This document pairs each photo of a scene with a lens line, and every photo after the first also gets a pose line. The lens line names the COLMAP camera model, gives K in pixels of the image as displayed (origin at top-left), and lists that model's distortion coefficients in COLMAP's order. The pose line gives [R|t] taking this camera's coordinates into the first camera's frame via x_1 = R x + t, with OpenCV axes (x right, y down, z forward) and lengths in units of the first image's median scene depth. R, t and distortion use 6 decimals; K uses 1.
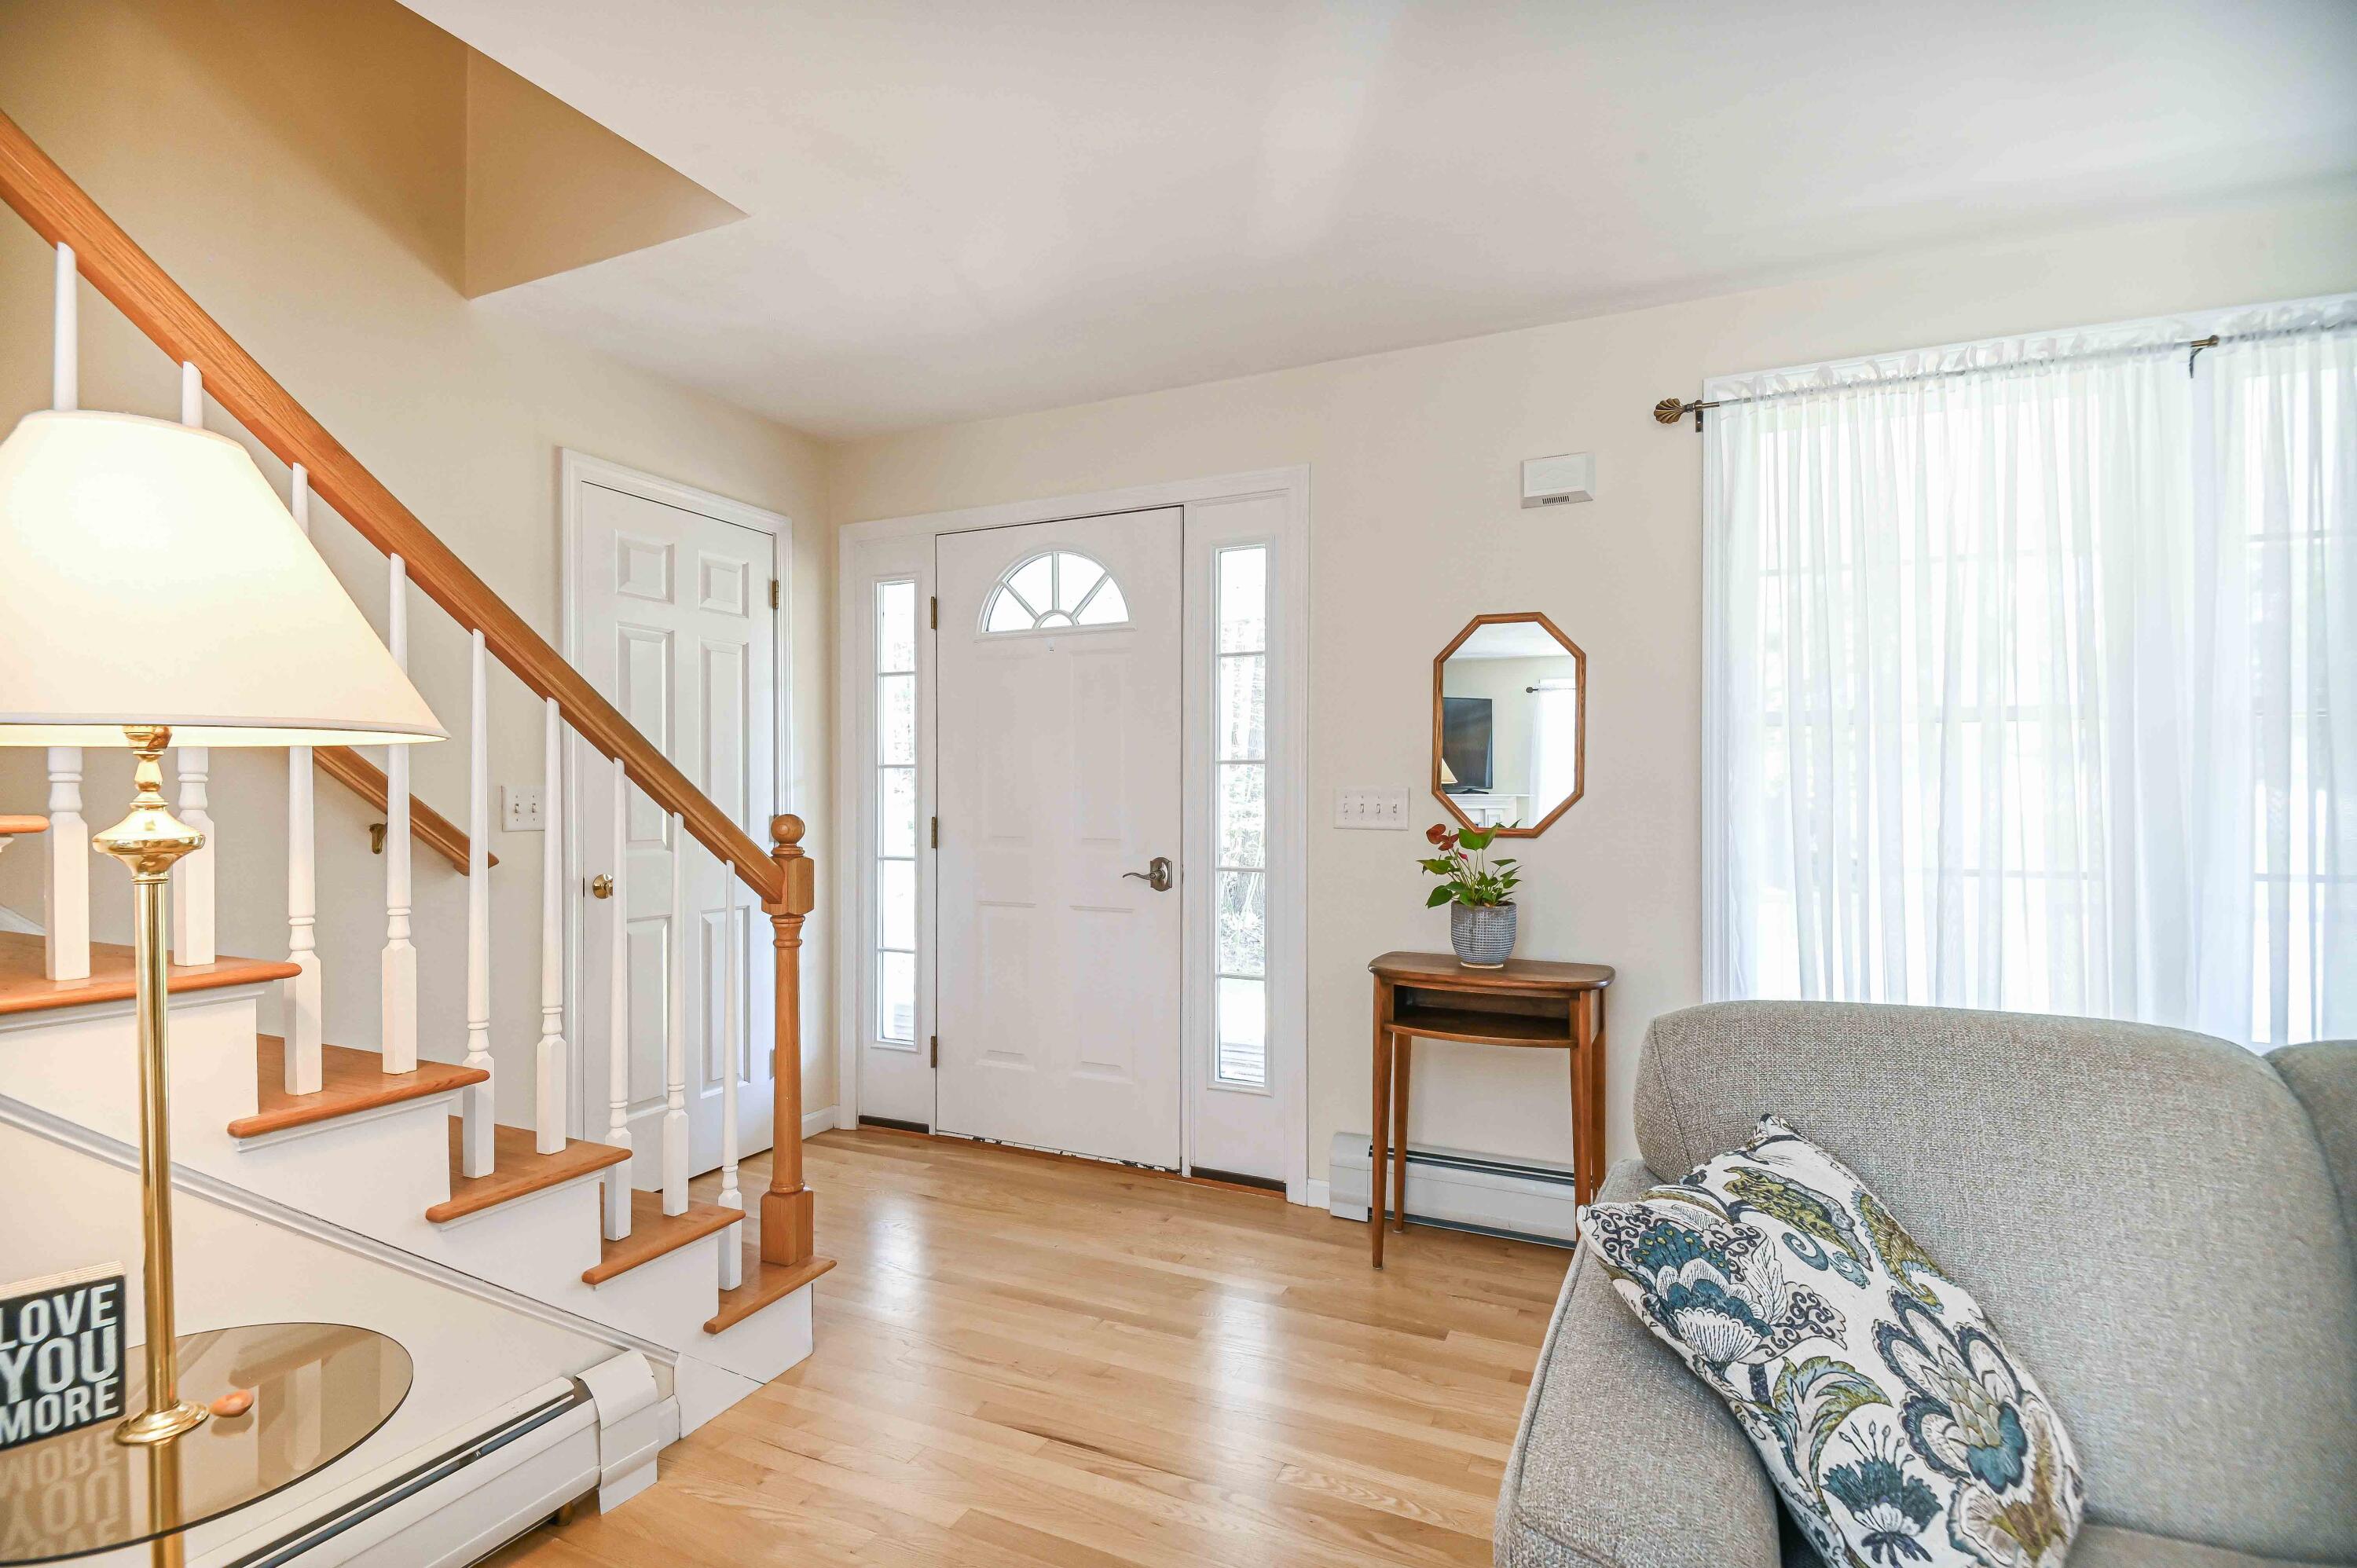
lens RADIAL K [[1128.8, 0, 1162.3], [0, 1128.8, 803.8], [0, 0, 1]] dist [0.021192, -0.023540]
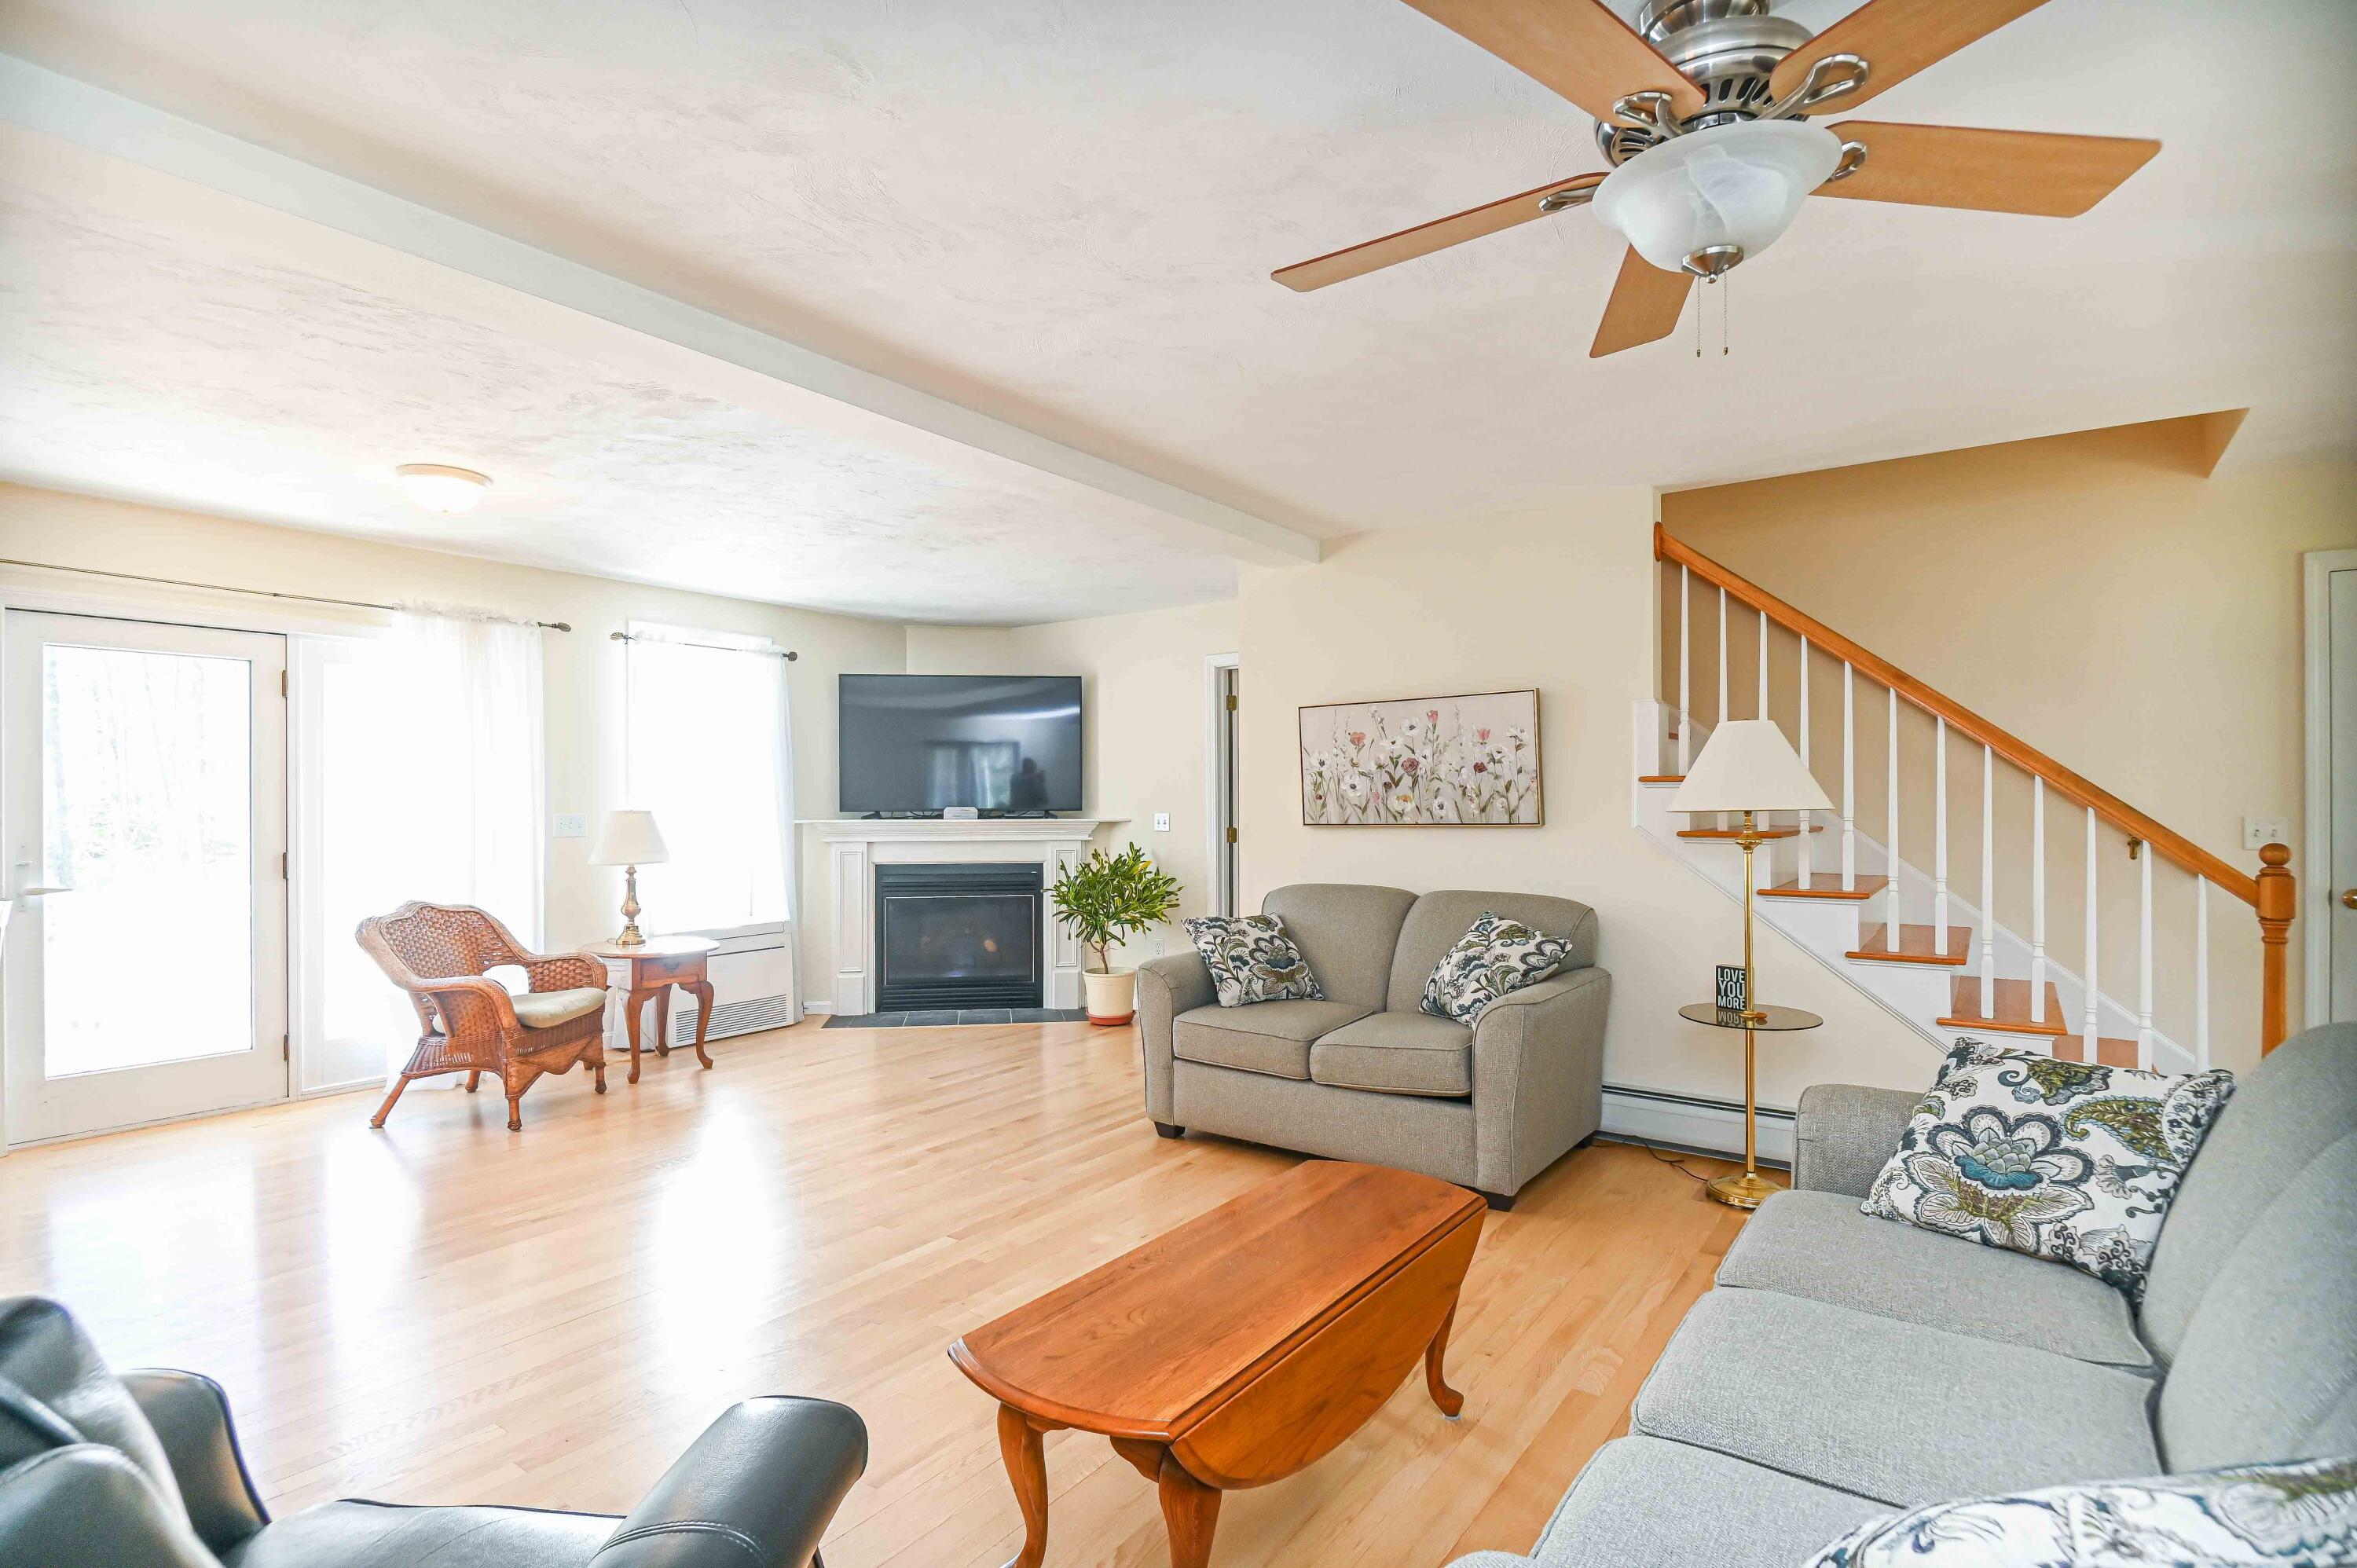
lens RADIAL K [[1144.1, 0, 1169.4], [0, 1144.1, 804.1], [0, 0, 1]] dist [0.002685, 0.000035]
pose [[-0.184622, 0.003357, -0.982804, 1.235500], [-0.003644, 0.999985, 0.004101, -0.038021], [0.982803, 0.004338, -0.184607, -0.031974]]
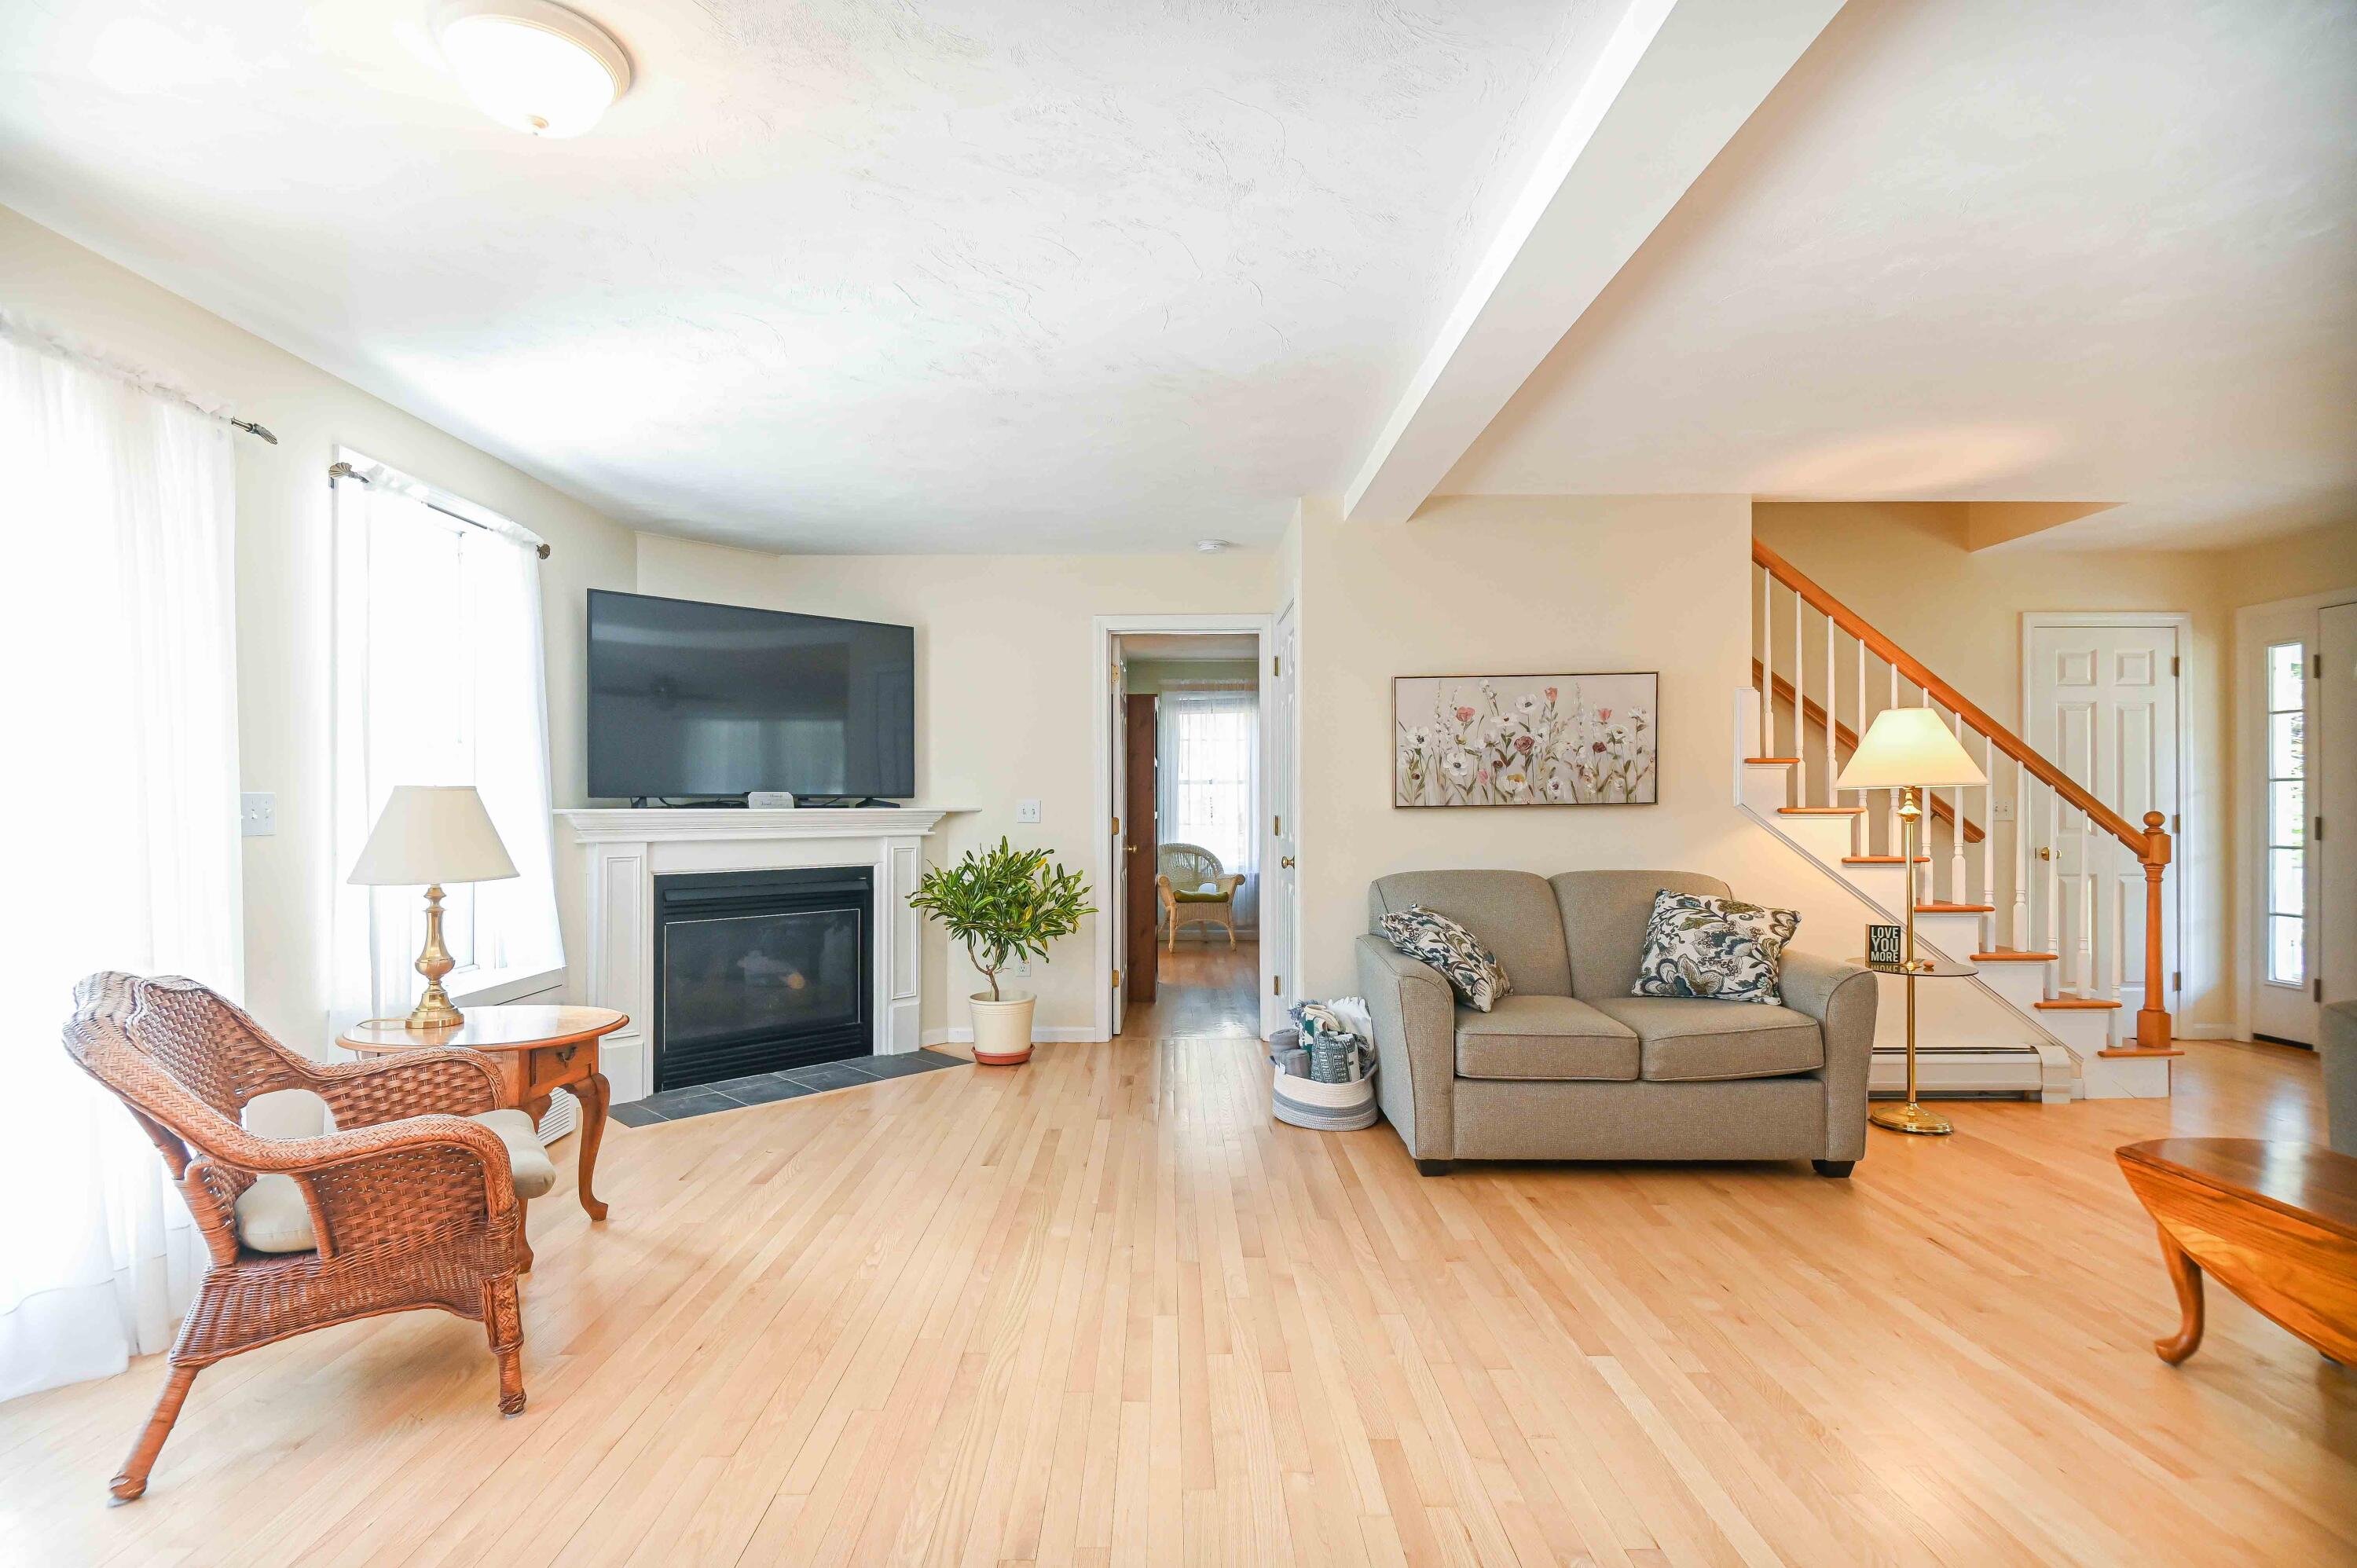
lens RADIAL K [[1128.8, 0, 1162.3], [0, 1128.8, 803.8], [0, 0, 1]] dist [0.021192, -0.023540]
pose [[0.427736, -0.001691, -0.903902, 0.672033], [-0.003885, 0.999986, -0.003709, 0.009985], [0.903895, 0.005098, 0.427723, -1.313284]]
